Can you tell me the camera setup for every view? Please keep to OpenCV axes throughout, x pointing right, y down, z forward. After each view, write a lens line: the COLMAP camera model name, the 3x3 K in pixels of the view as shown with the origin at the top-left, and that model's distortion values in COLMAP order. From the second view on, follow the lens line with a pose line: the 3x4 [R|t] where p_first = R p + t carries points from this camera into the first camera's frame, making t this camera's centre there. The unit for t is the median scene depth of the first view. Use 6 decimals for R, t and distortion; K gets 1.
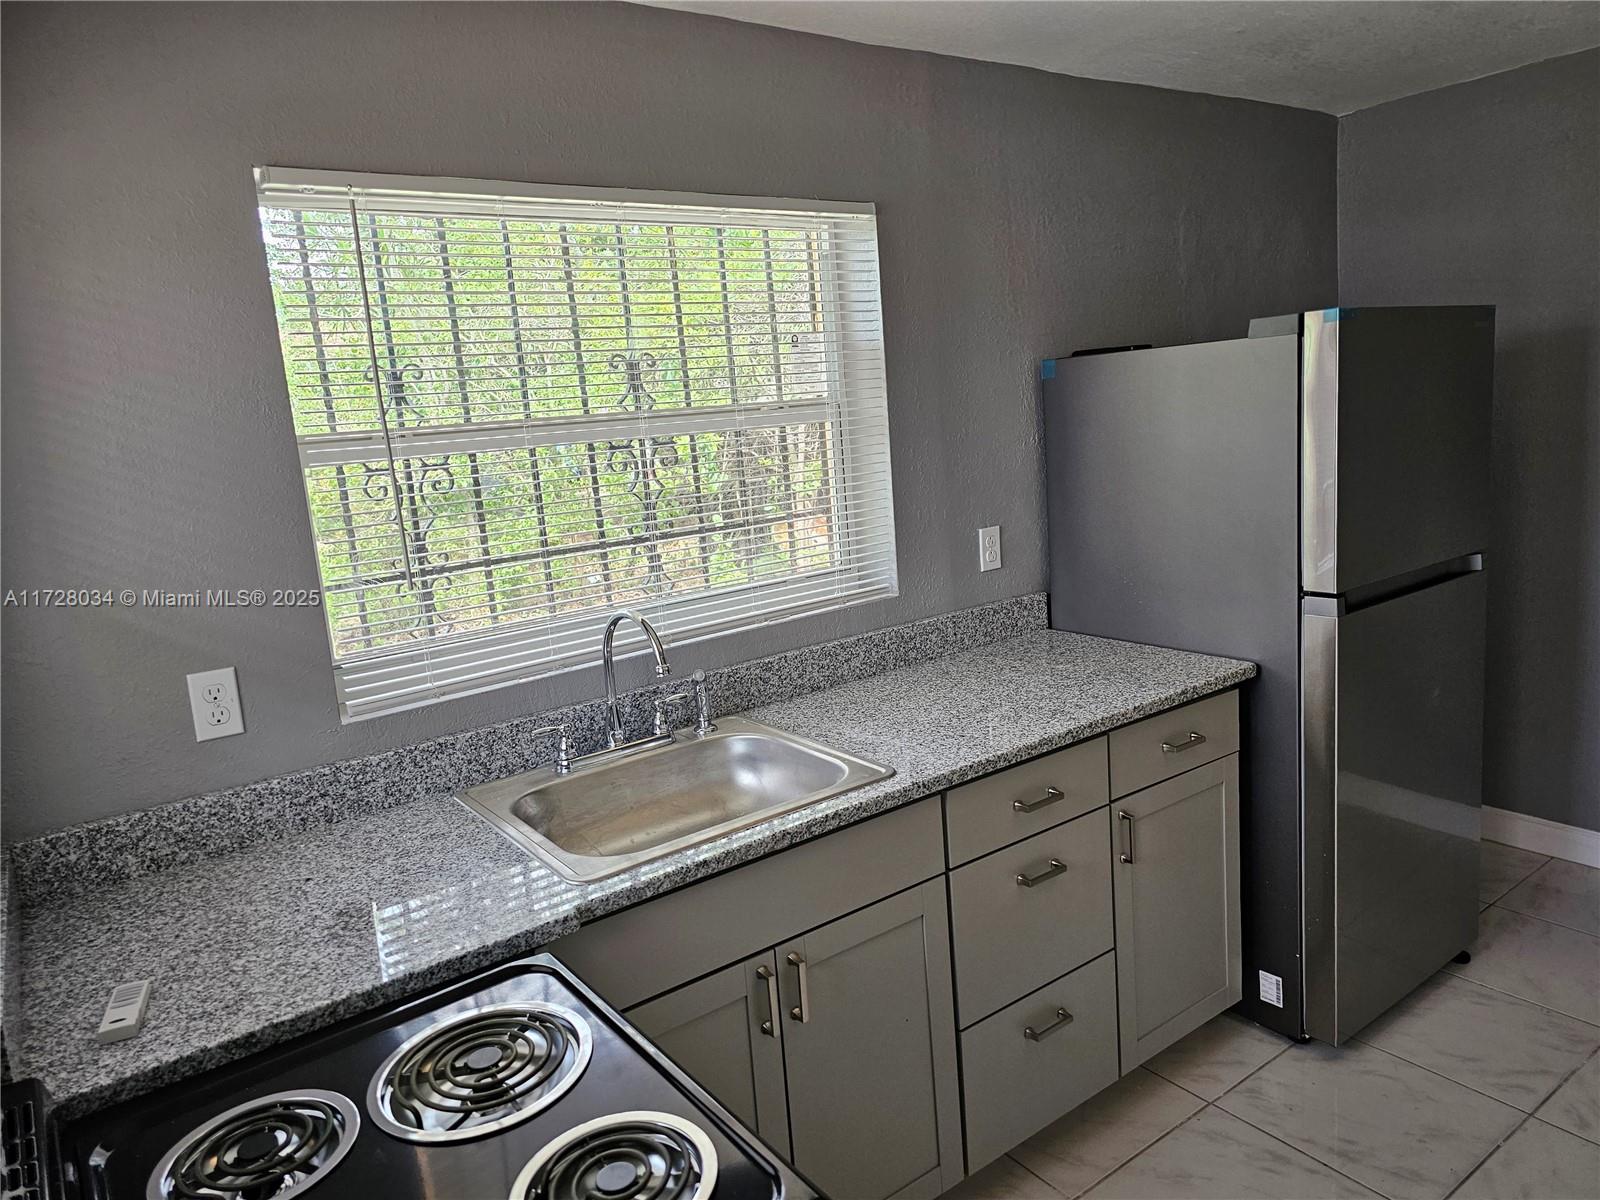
lens RADIAL K [[1079.9, 0, 800.4], [0, 1079.9, 583.4], [0, 0, 1]] dist [0.058739, -0.057514]
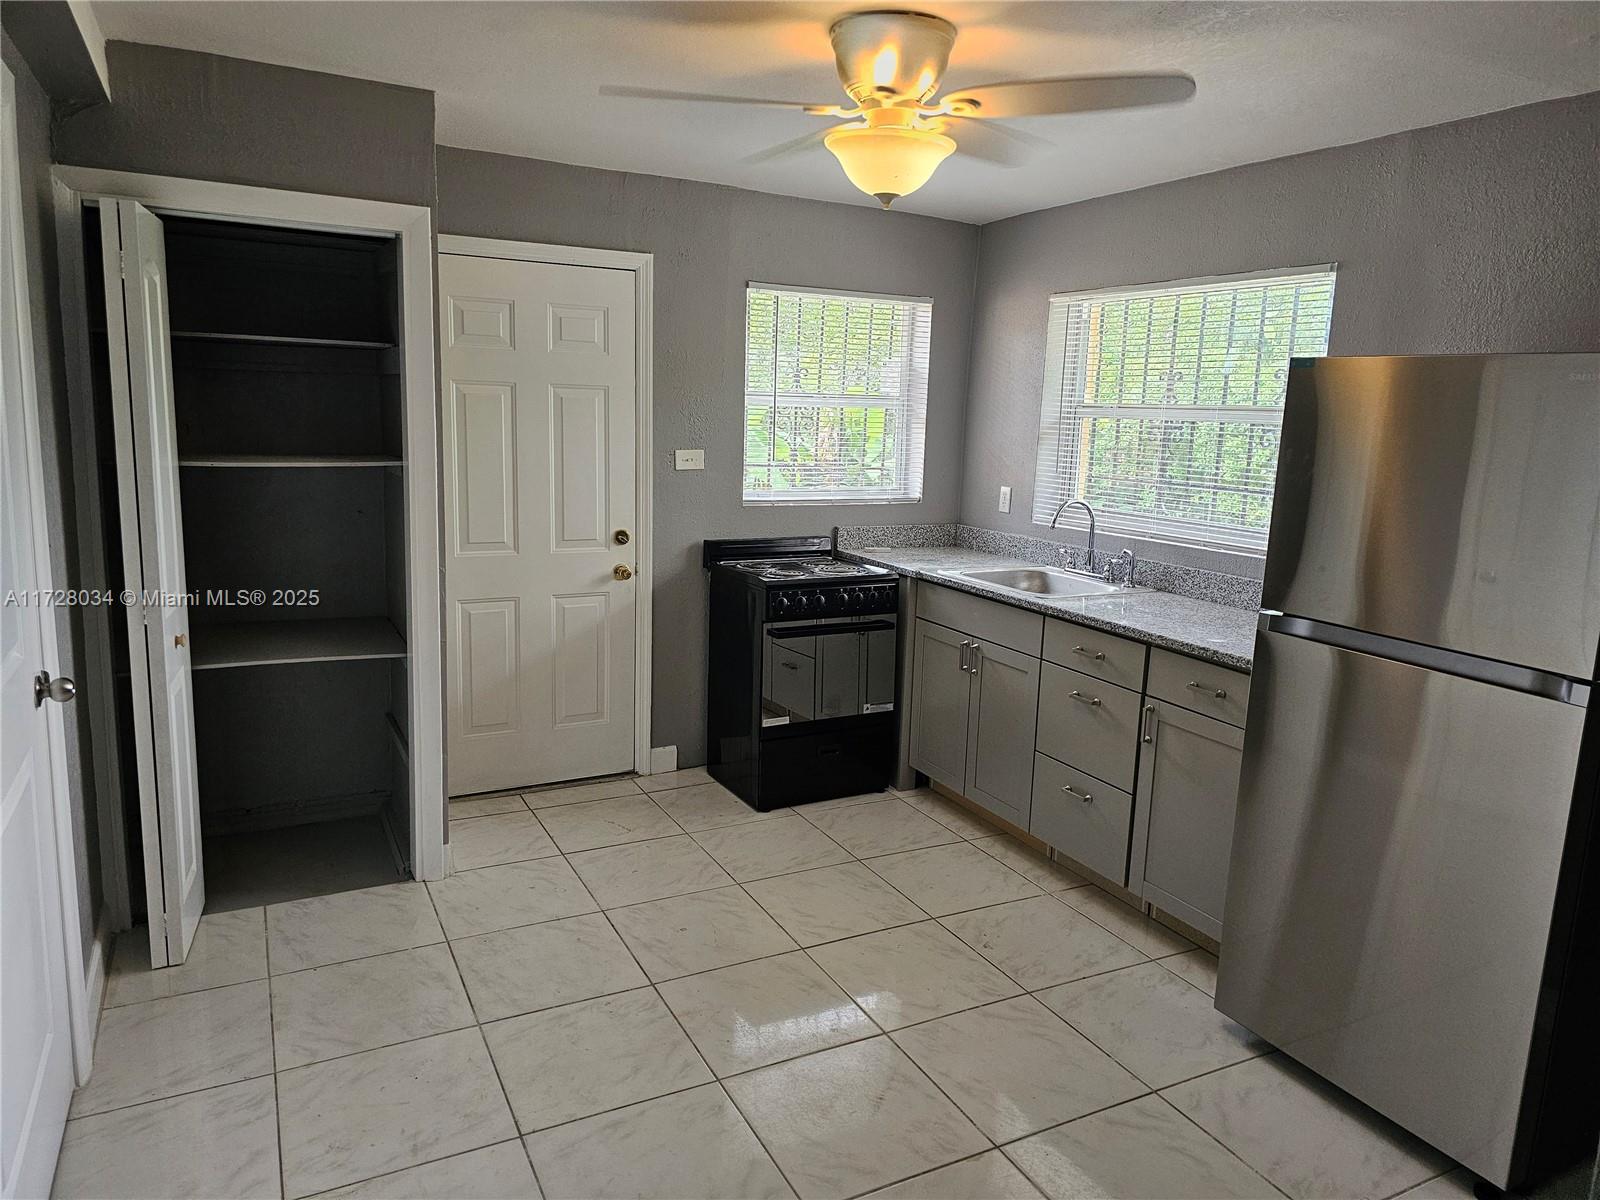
lens RADIAL K [[1072.8, 0, 797.8], [0, 1072.8, 581.8], [0, 0, 1]] dist [0.067572, -0.060150]
pose [[-0.148663, 0.231405, -0.961432, 1.508452], [-0.191785, 0.947029, 0.257593, -0.197938], [0.970112, 0.222683, -0.096409, 0.581988]]
